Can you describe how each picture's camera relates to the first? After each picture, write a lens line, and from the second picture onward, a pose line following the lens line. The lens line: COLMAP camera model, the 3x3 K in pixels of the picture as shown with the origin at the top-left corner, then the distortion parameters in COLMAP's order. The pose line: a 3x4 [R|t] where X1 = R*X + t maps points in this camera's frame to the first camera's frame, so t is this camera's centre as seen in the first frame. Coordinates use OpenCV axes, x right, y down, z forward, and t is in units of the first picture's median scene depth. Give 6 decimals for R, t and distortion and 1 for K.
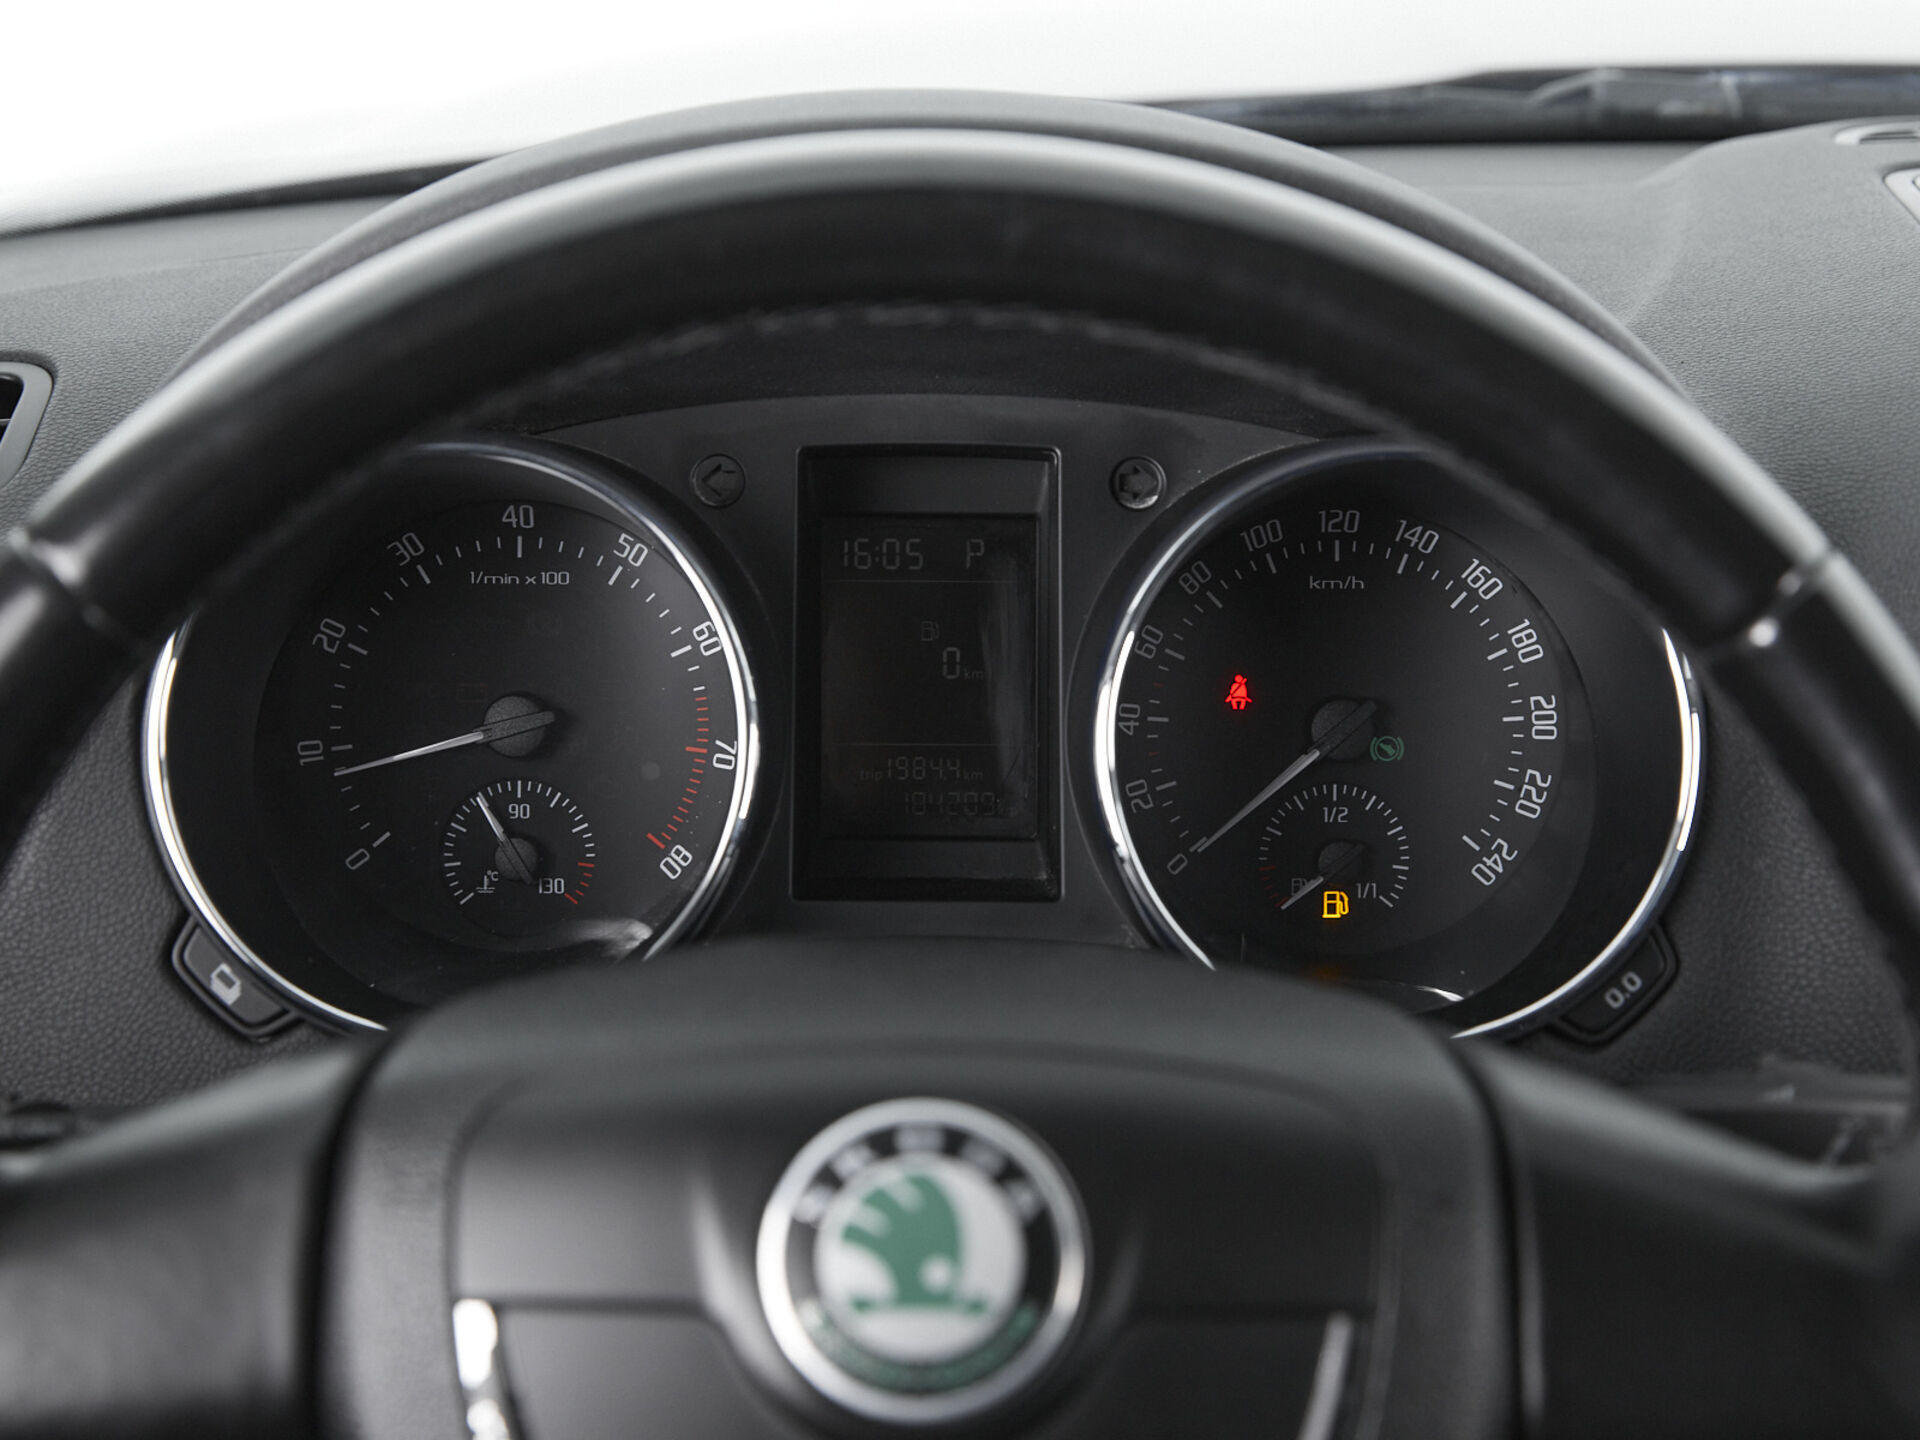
lens RADIAL K [[2939.9, 0, 962.5], [0, 2939.9, 751.9], [0, 0, 1]] dist [0.005309, 0.032470]
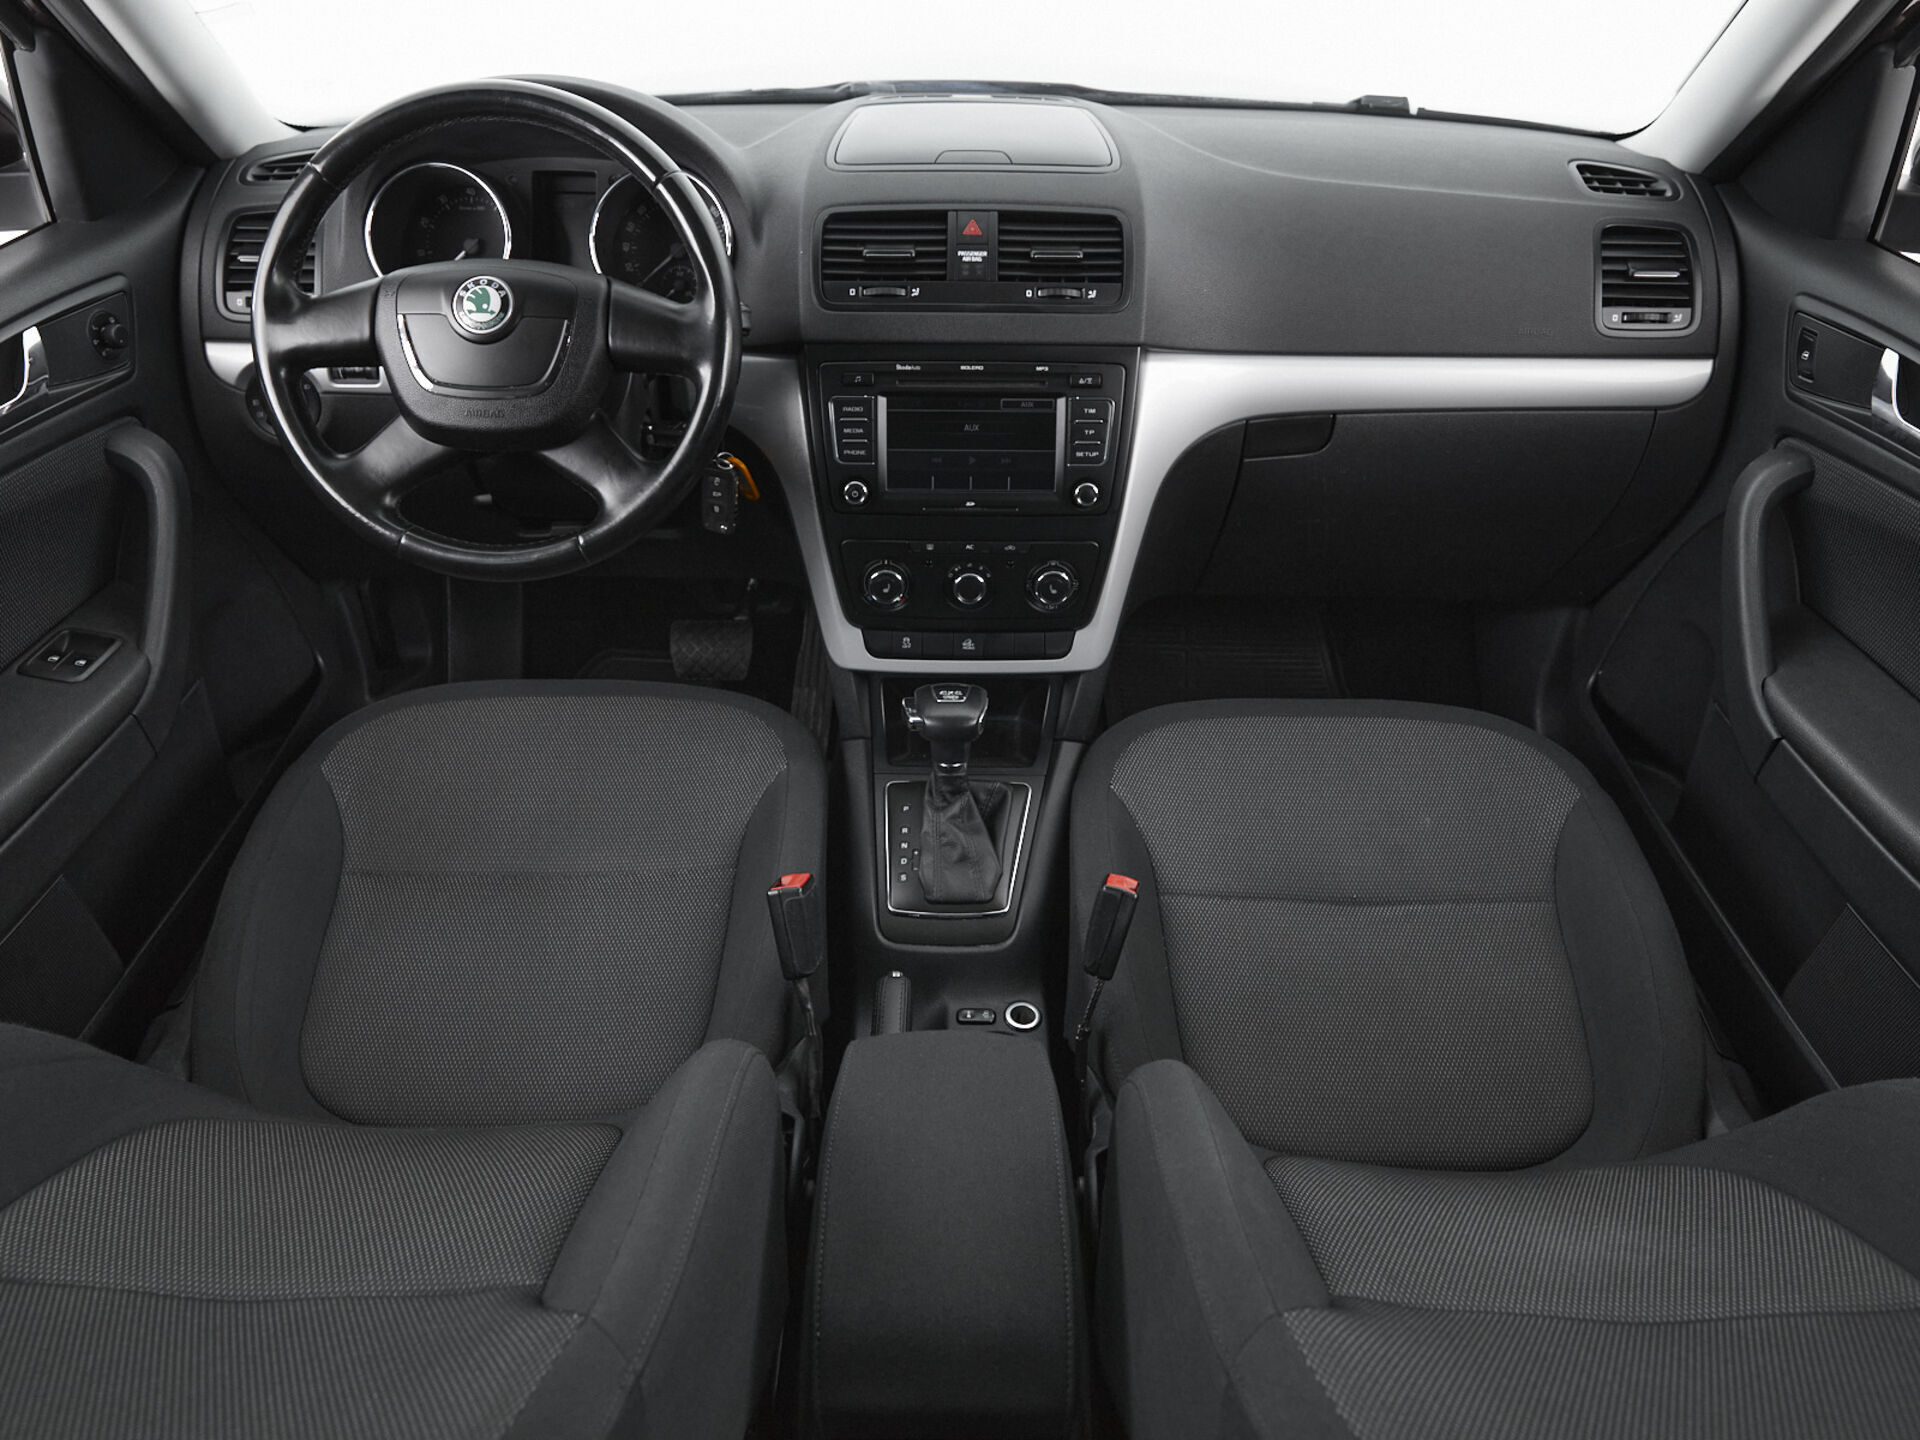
lens RADIAL K [[1387.9, 0, 920.9], [0, 1387.9, 716.5], [0, 0, 1]] dist [-0.007821, 0.001872]
pose [[0.999612, 0.020114, -0.019272, 0.809545], [-0.016148, 0.982136, 0.187479, 0.408374], [0.022698, -0.187095, 0.982079, -1.512221]]
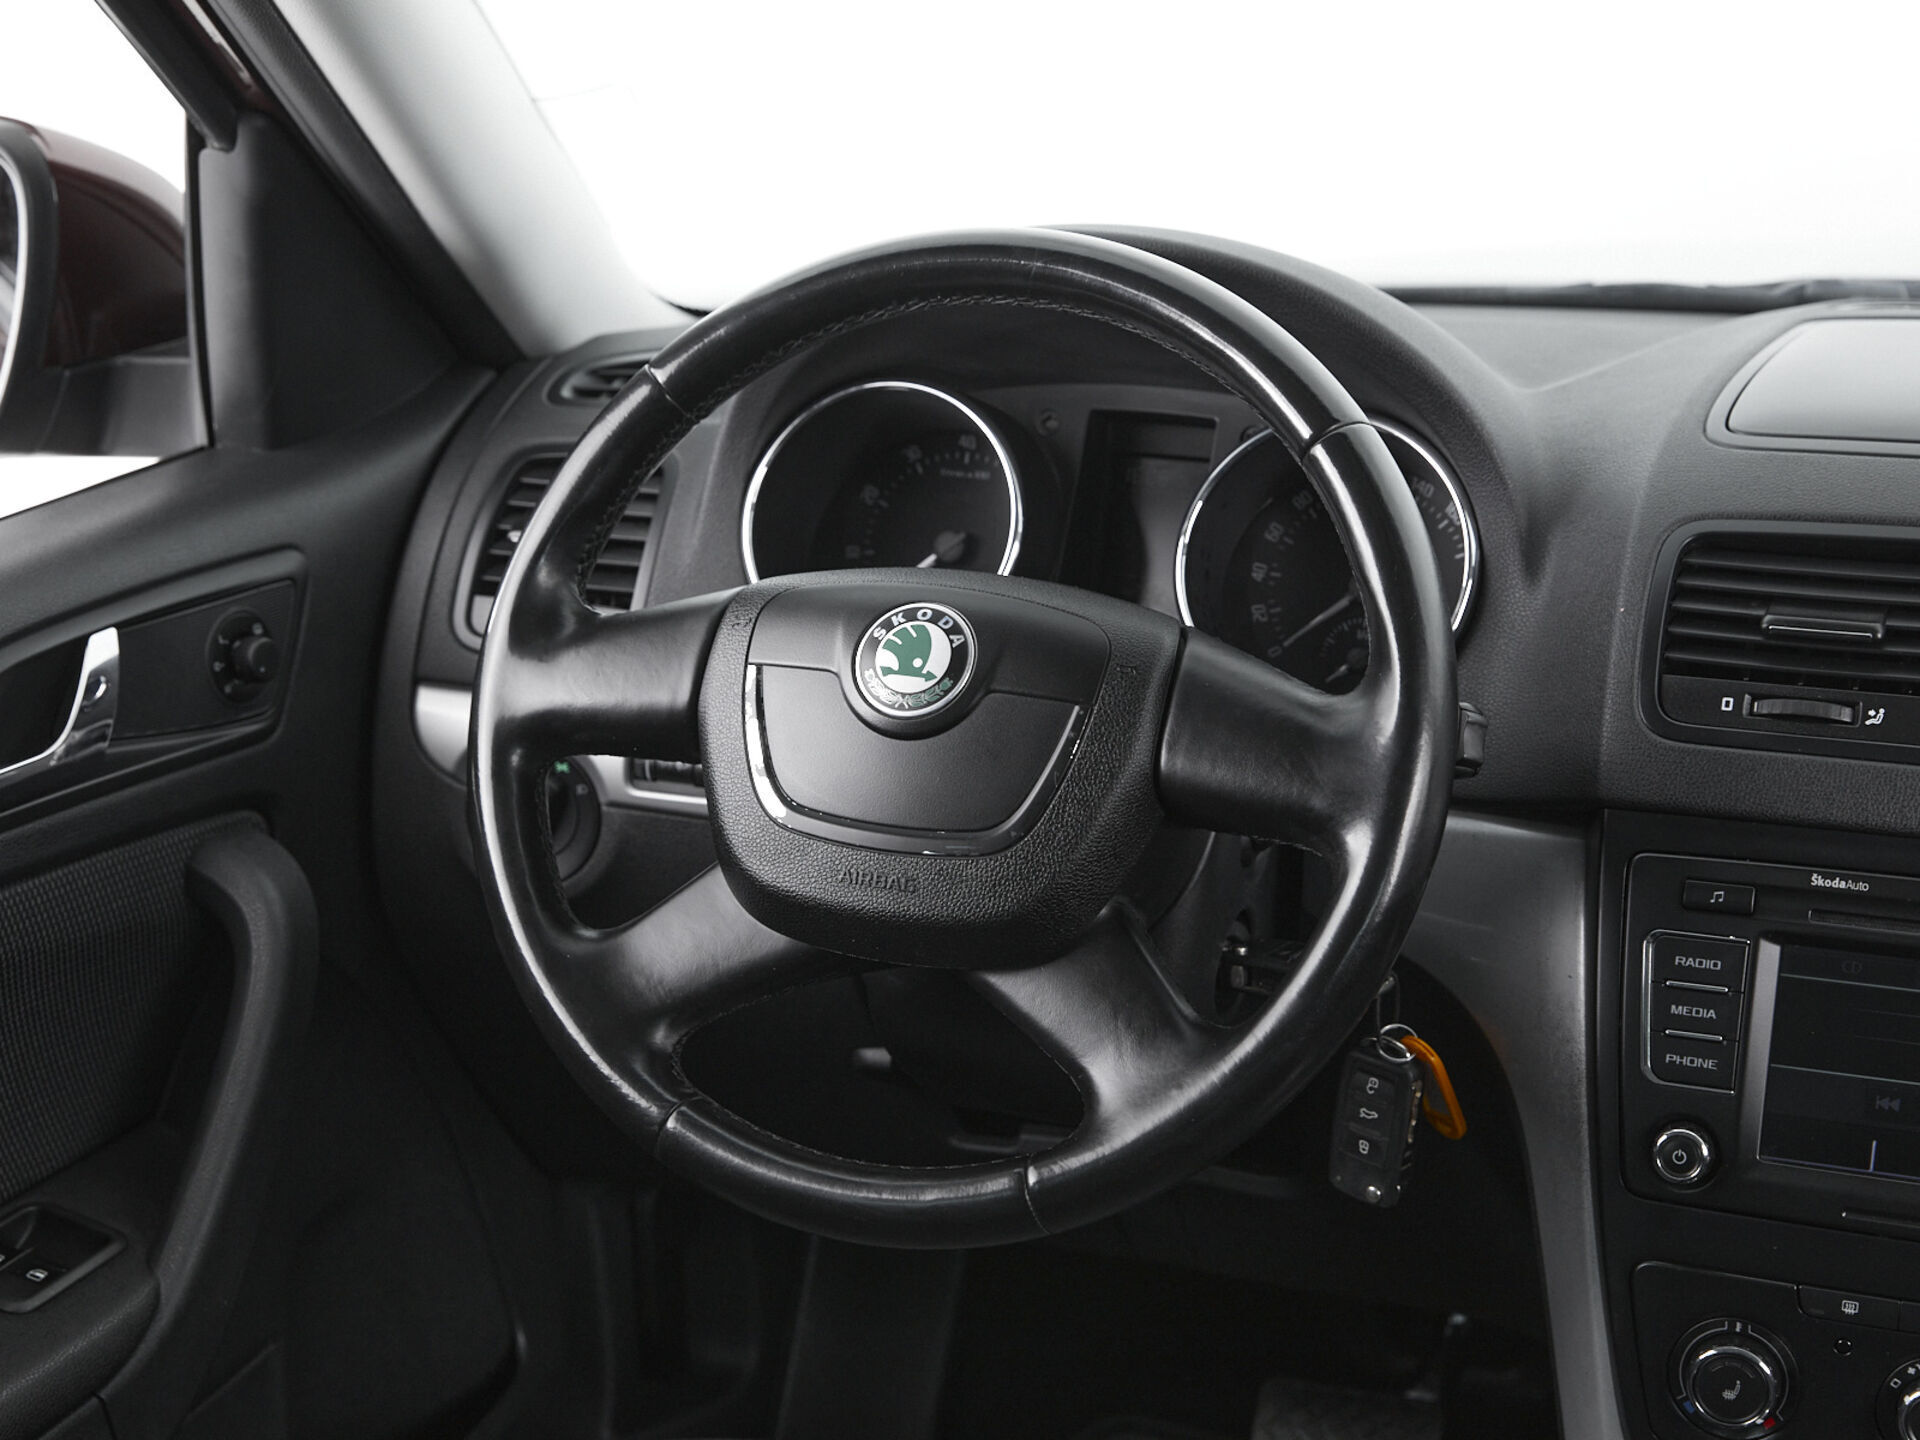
lens RADIAL K [[2955.6, 0, 940.0], [0, 2955.6, 777.1], [0, 0, 1]] dist [-0.045403, -0.006035]
pose [[0.927625, 0.109318, -0.357159, 0.889969], [-0.135861, 0.989465, -0.050010, 0.384684], [0.347929, 0.094914, 0.932704, -1.289703]]
